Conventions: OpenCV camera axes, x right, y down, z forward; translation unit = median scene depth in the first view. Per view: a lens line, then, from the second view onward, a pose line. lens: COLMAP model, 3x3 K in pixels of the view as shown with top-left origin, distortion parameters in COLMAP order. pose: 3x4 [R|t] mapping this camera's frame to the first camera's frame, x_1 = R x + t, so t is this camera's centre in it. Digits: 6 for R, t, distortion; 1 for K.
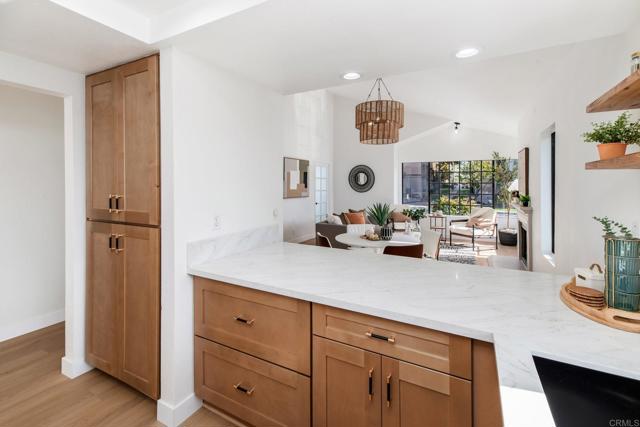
lens RADIAL K [[286.6, 0, 325.1], [0, 286.6, 186.6], [0, 0, 1]] dist [0.000982, 0.000433]
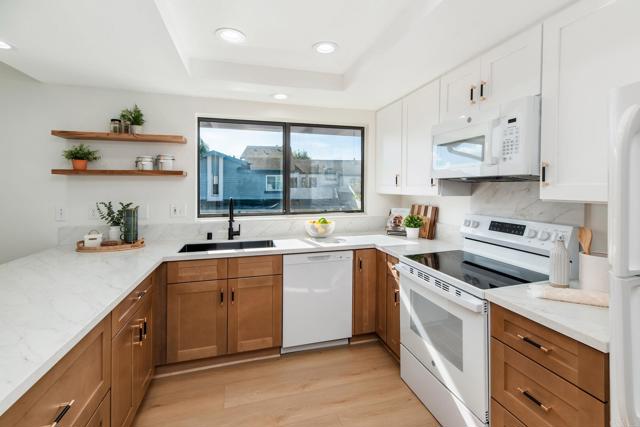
lens RADIAL K [[286.6, 0, 325.1], [0, 286.6, 186.6], [0, 0, 1]] dist [0.000982, 0.000433]
pose [[-0.692718, -0.004575, 0.721194, -0.242099], [0.000429, 0.999977, 0.006756, -0.000754], [-0.721208, 0.004989, -0.692700, 0.227110]]
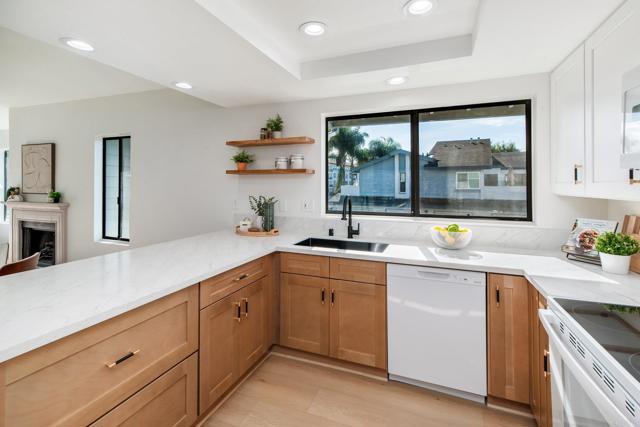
lens RADIAL K [[289.6, 0, 321.9], [0, 289.6, 177.8], [0, 0, 1]] dist [0.001098, 0.000384]
pose [[-0.110518, 0.016602, 0.993736, -0.250265], [0.000487, 0.999861, -0.016650, 0.000421], [-0.993874, -0.001356, -0.110510, 0.127485]]
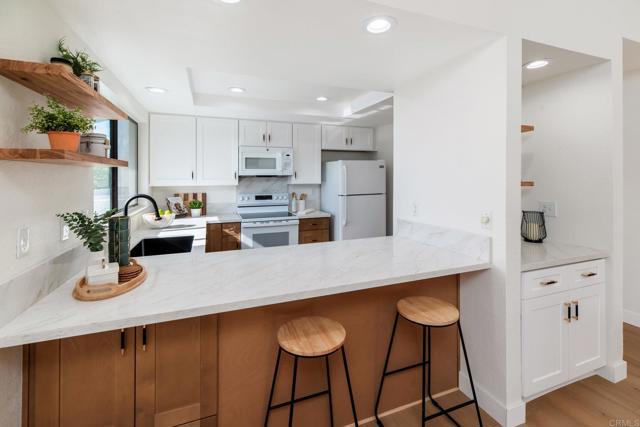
lens RADIAL K [[291.9, 0, 321.9], [0, 291.9, 180.0], [0, 0, 1]] dist [0.000541, 0.000266]
pose [[-0.658887, 0.004323, -0.752230, 0.234501], [-0.004526, 0.999943, 0.009712, -0.004474], [0.752228, 0.009804, -0.658829, 0.429742]]
